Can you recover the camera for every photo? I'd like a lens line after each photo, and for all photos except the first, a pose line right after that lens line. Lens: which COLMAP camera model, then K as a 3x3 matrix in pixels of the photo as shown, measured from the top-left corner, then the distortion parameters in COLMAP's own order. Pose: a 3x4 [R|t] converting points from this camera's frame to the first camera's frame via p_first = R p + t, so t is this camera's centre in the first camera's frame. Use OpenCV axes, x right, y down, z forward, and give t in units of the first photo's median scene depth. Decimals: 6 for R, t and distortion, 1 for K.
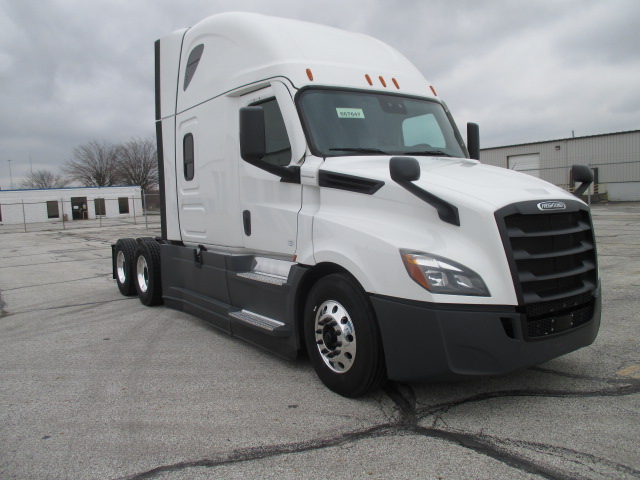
lens RADIAL K [[531.9, 0, 320.0], [0, 531.9, 240.0], [0, 0, 1]] dist [-0.028688, 0.003400]
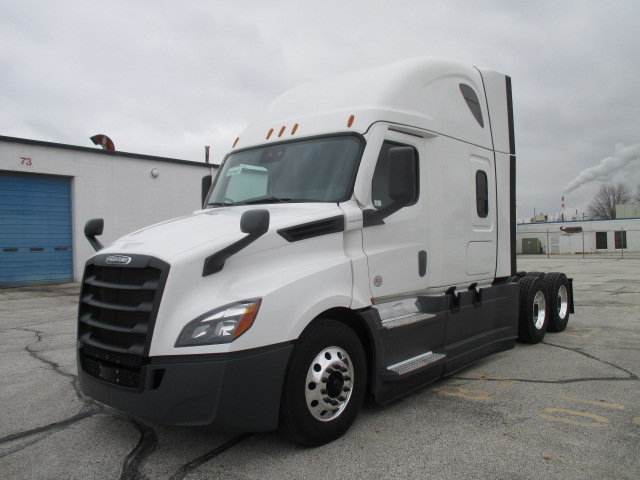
lens RADIAL K [[525.8, 0, 320.5], [0, 525.8, 247.0], [0, 0, 1]] dist [-0.035392, 0.006770]
pose [[0.276493, 0.039840, -0.960190, 1.463709], [-0.072200, 0.997178, 0.020584, -0.133108], [0.958300, 0.063634, 0.278589, 1.046154]]
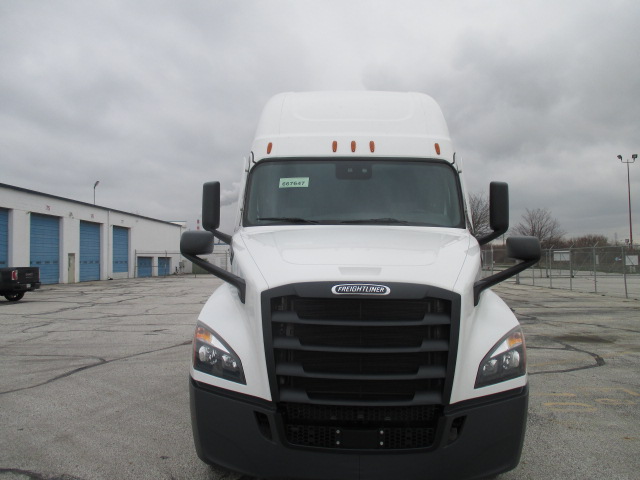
lens RADIAL K [[531.9, 0, 320.0], [0, 531.9, 240.0], [0, 0, 1]] dist [-0.028688, 0.003400]
pose [[0.801517, 0.019182, -0.597665, 0.840316], [-0.079780, 0.993980, -0.075090, -0.071070], [0.592627, 0.107867, 0.798222, 0.284923]]
